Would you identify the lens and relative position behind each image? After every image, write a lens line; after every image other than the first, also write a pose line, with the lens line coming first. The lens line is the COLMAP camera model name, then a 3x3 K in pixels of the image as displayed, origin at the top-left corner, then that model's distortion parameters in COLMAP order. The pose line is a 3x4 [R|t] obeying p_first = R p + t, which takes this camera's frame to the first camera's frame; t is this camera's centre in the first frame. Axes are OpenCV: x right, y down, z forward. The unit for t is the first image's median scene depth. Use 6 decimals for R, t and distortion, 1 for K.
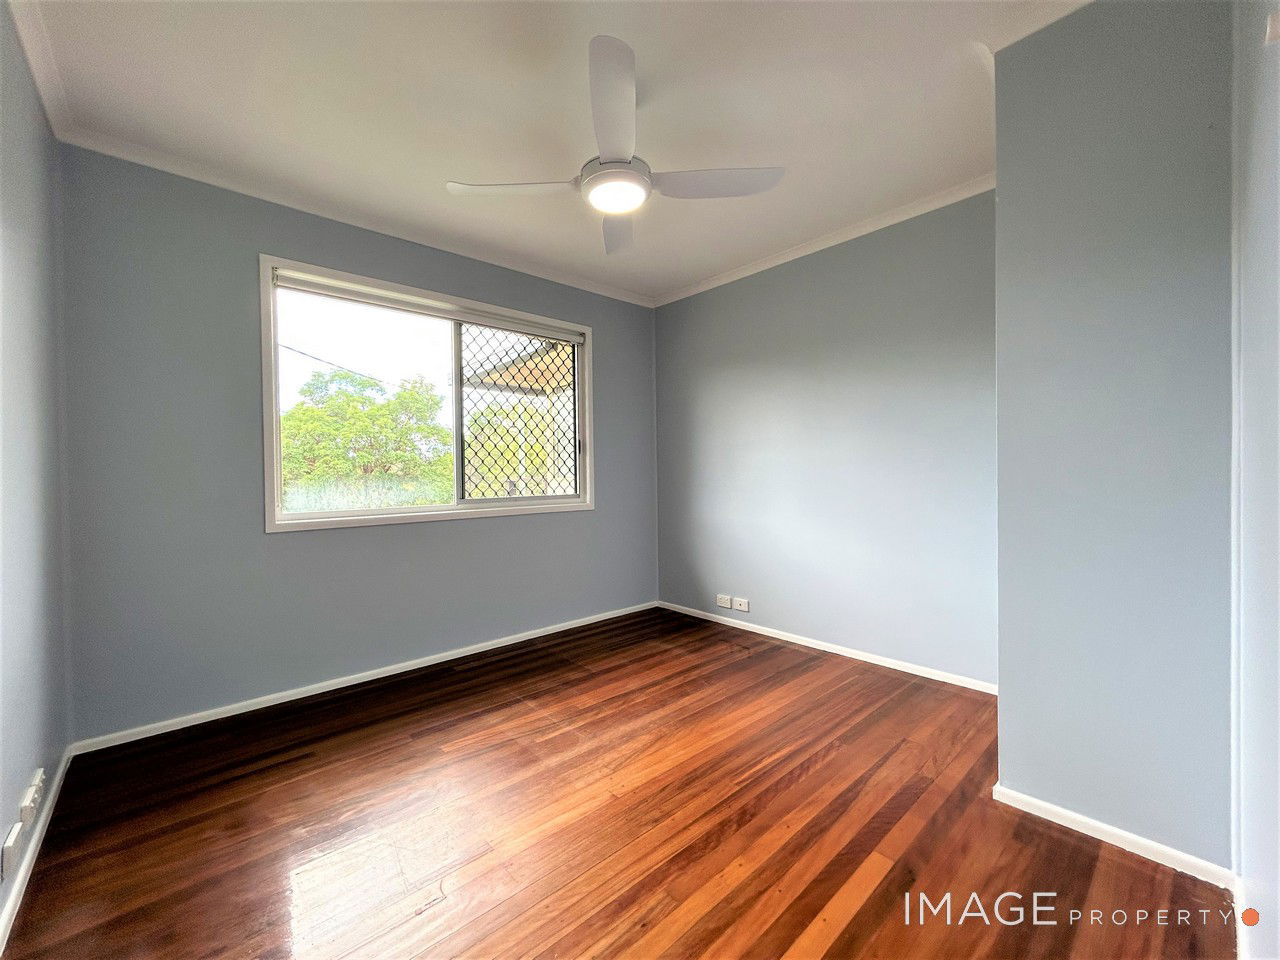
lens RADIAL K [[527.0, 0, 641.9], [0, 527.0, 480.3], [0, 0, 1]] dist [-0.002859, 0.000231]
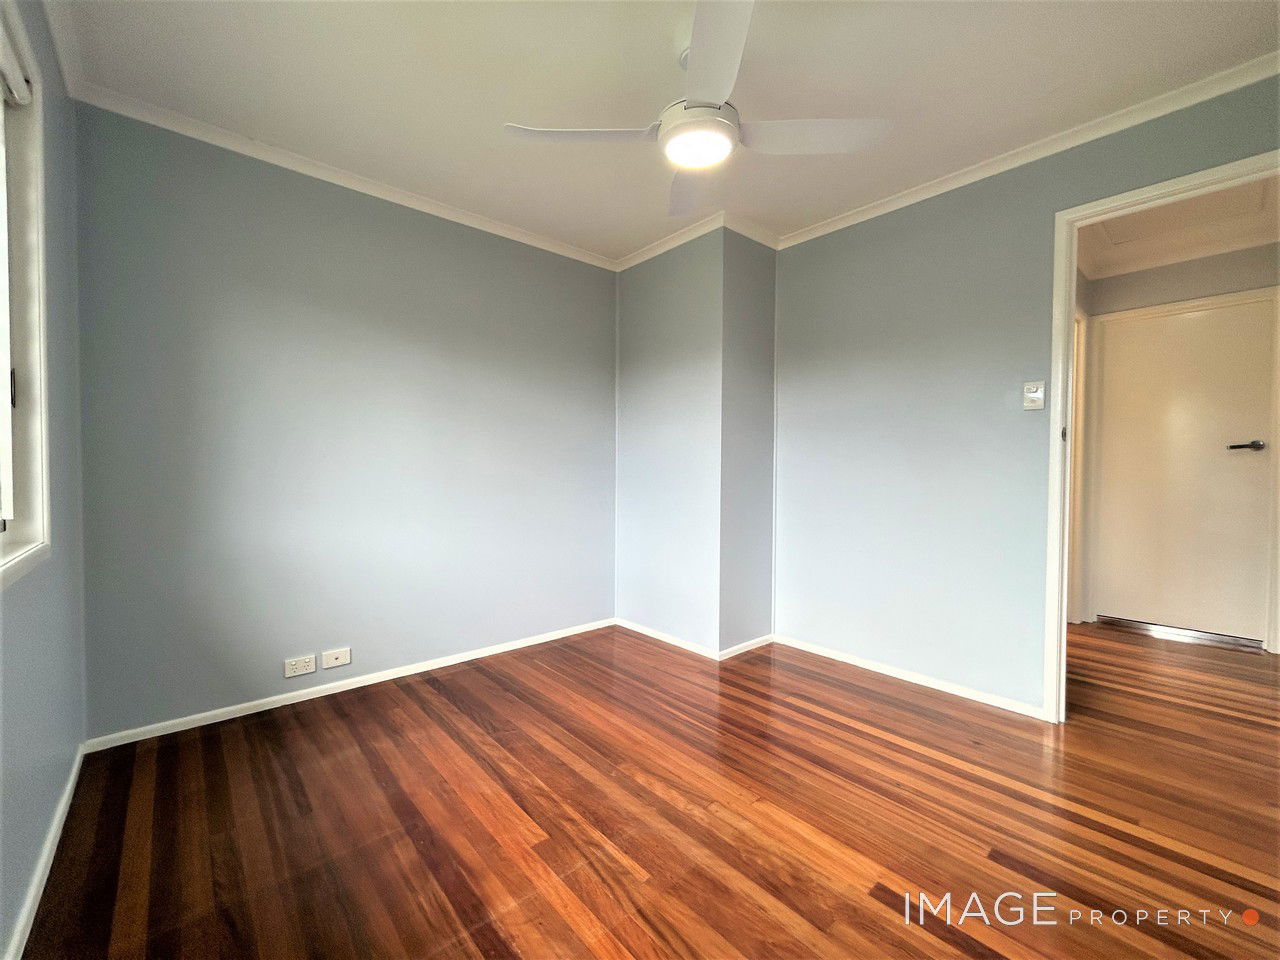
lens RADIAL K [[527.0, 0, 641.9], [0, 527.0, 480.3], [0, 0, 1]] dist [-0.002859, 0.000231]
pose [[0.015011, -0.014387, 0.999784, -0.655189], [0.008414, 0.999863, 0.014261, -0.009225], [-0.999852, 0.008198, 0.015130, 0.761153]]
